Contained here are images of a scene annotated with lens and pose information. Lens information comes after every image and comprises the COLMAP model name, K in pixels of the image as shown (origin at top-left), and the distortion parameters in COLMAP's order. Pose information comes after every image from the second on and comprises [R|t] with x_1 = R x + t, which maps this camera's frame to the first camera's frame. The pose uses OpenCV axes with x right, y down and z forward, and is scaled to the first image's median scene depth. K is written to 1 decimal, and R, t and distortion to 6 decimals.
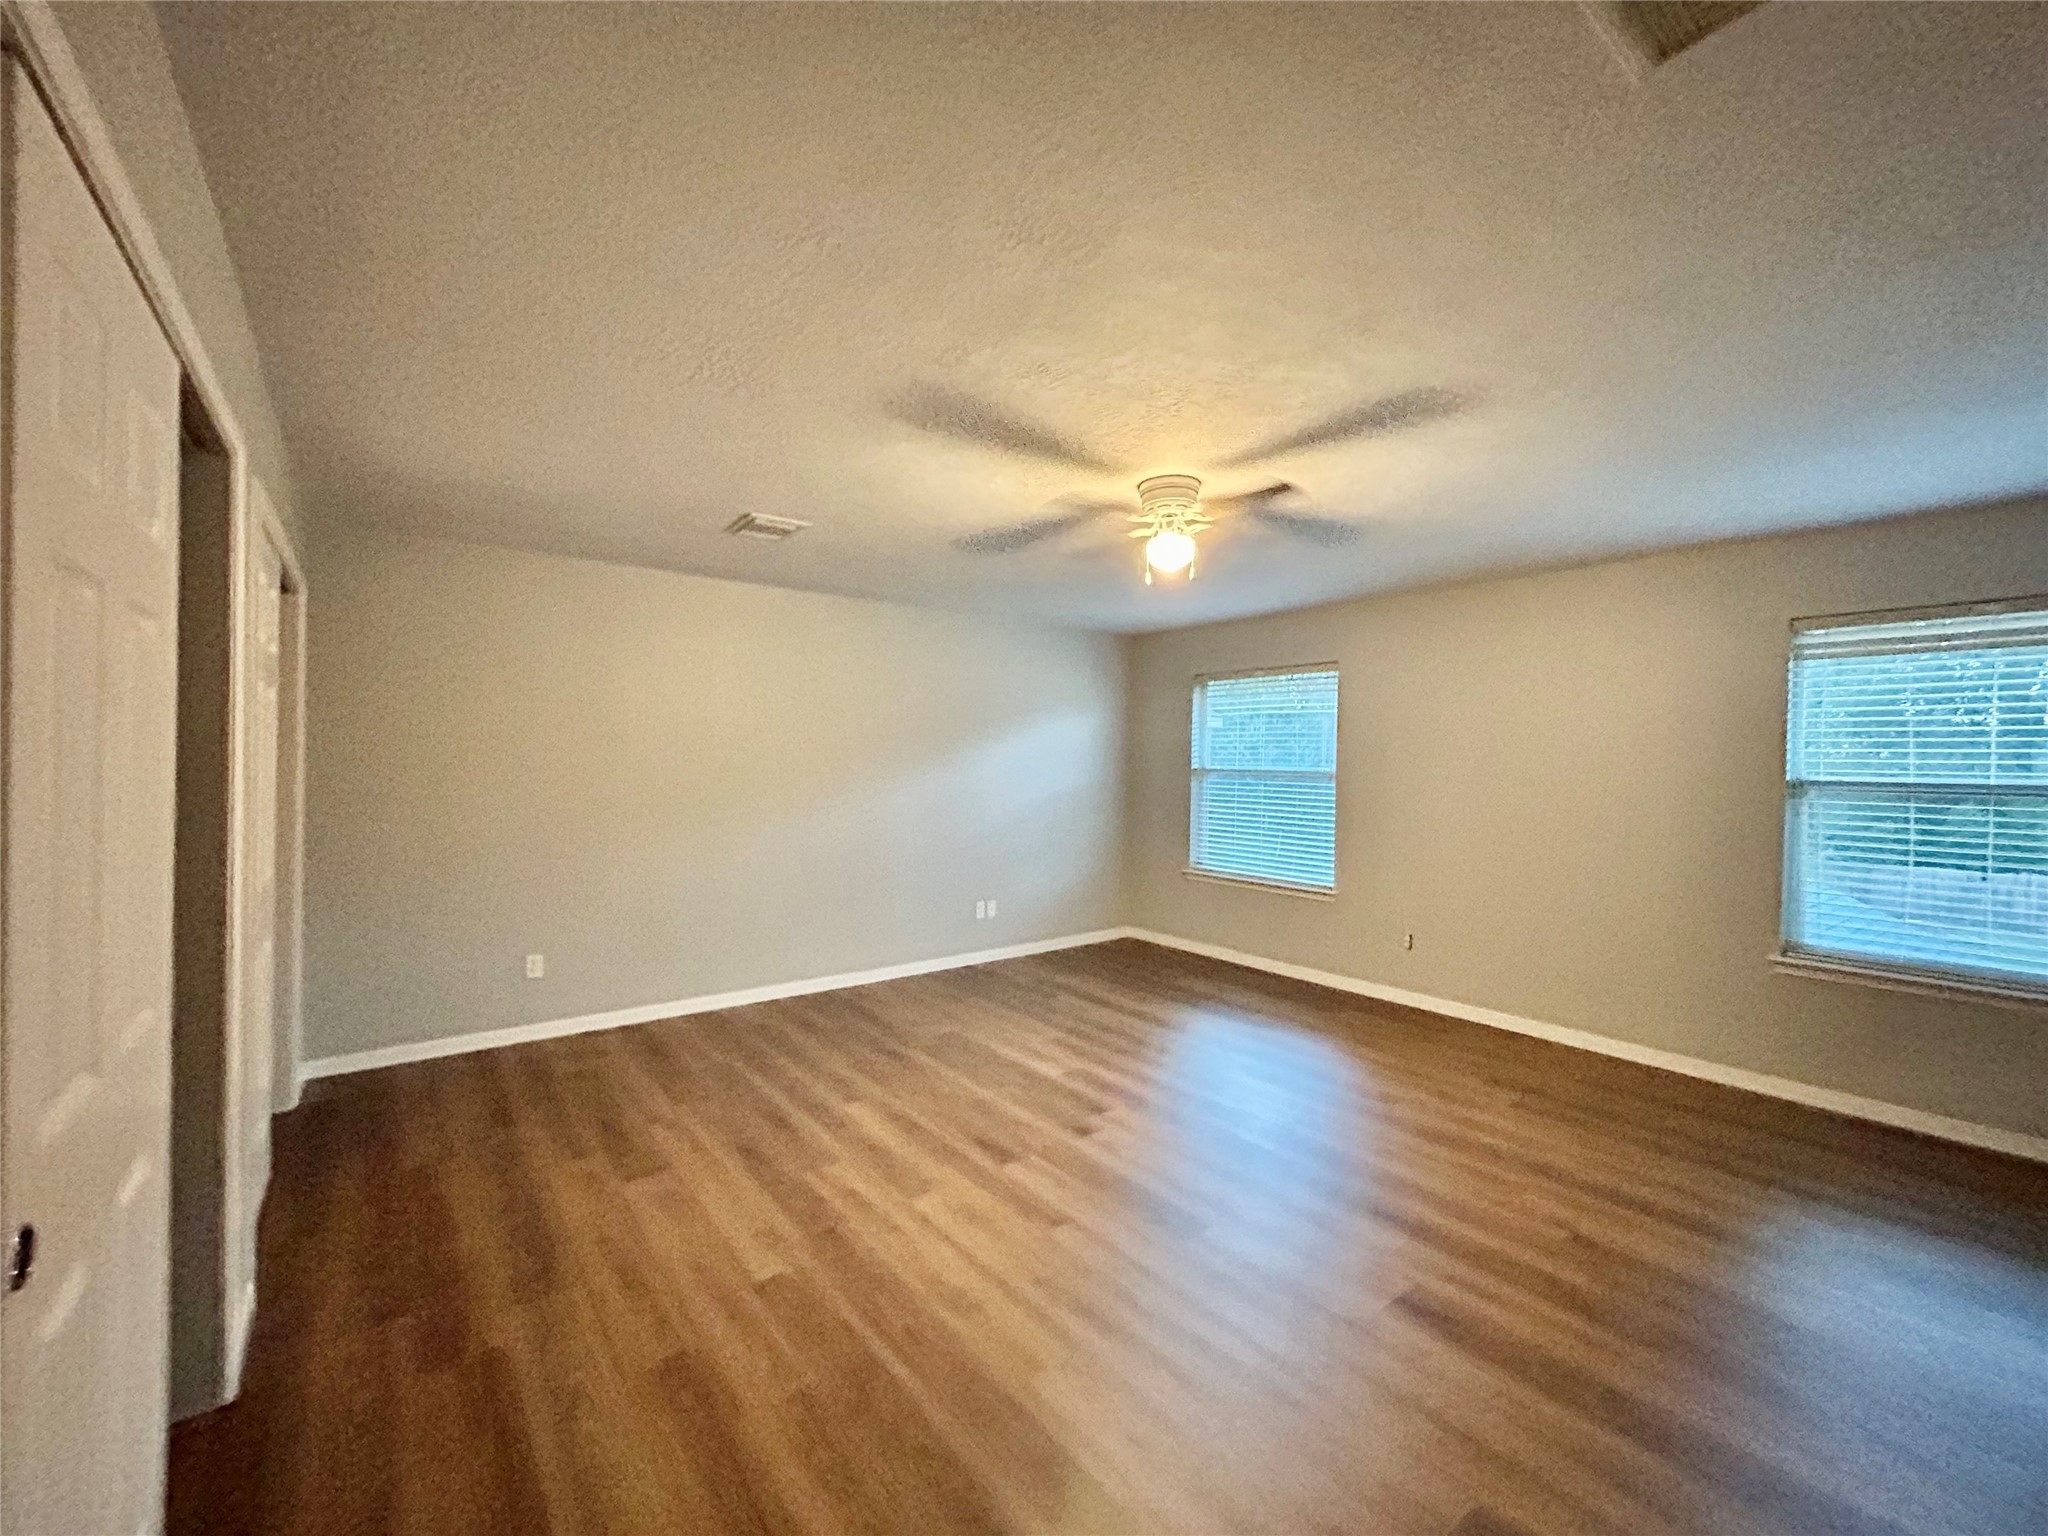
lens RADIAL K [[821.9, 0, 1031.2], [0, 821.9, 770.0], [0, 0, 1]] dist [0.000176, 0.000295]
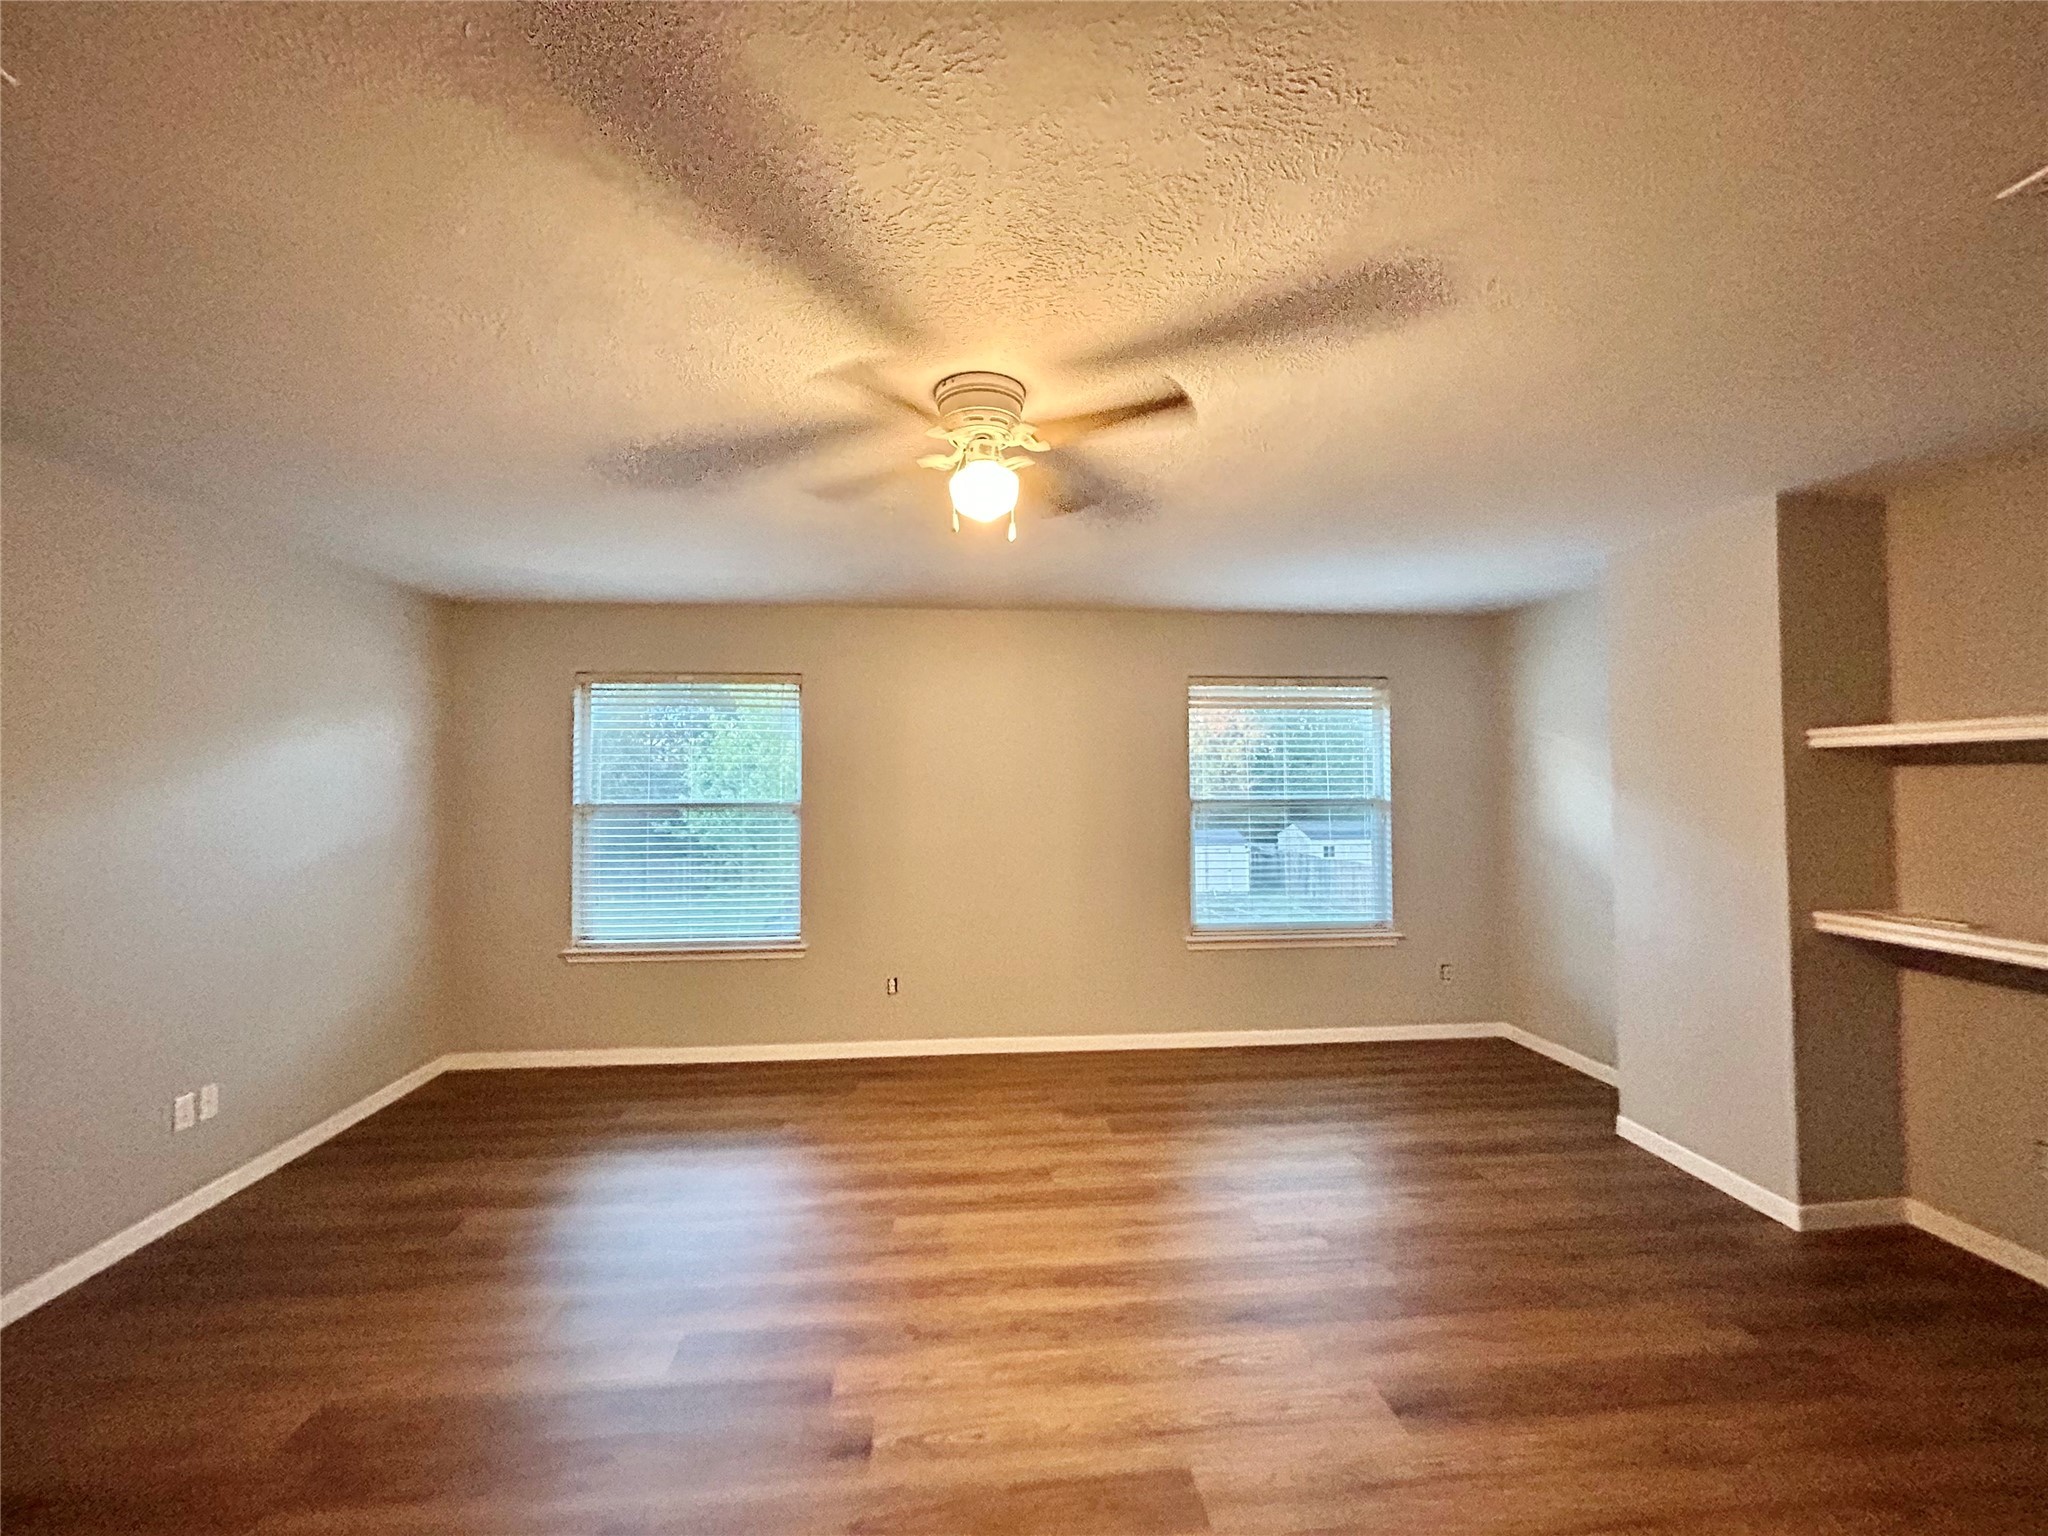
lens RADIAL K [[821.9, 0, 1031.2], [0, 821.9, 770.0], [0, 0, 1]] dist [0.000176, 0.000295]
pose [[0.556242, 0.003144, 0.831014, -0.325090], [0.023776, 0.999523, -0.019696, -0.016287], [-0.830680, 0.030714, 0.555902, 0.536377]]
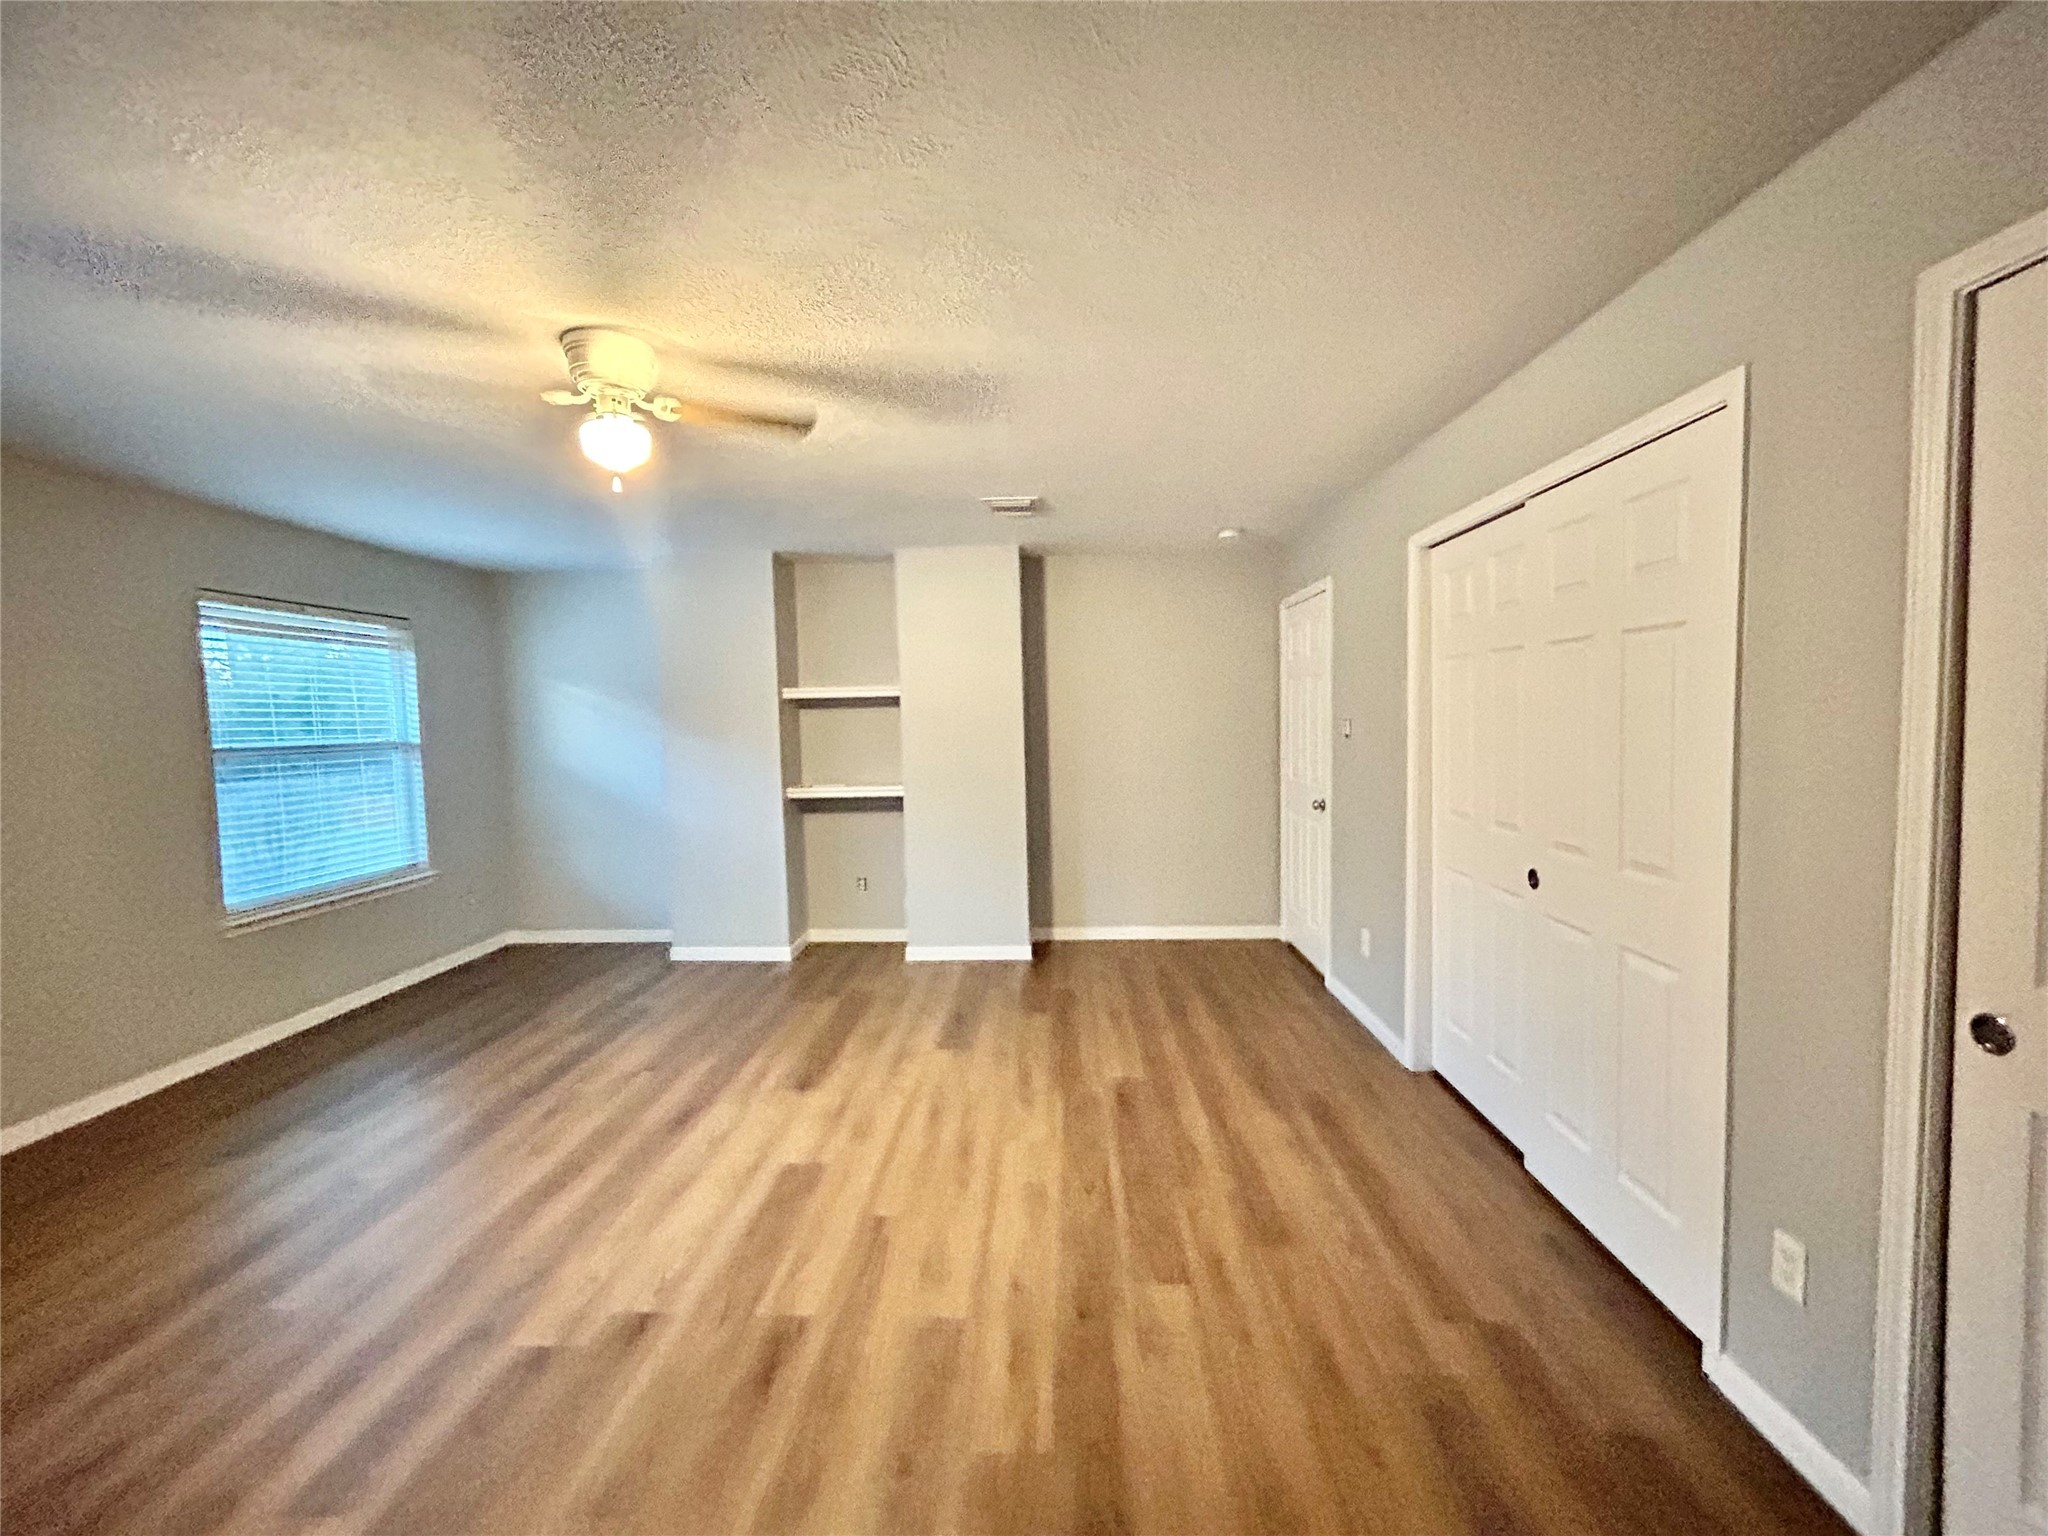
lens RADIAL K [[831.6, 0, 1022.3], [0, 831.6, 761.9], [0, 0, 1]] dist [0.000793, 0.000902]
pose [[-0.751724, -0.029614, 0.658812, -0.523698], [0.025985, 0.996885, 0.074460, -0.022997], [-0.658965, 0.073093, -0.748614, 1.176294]]
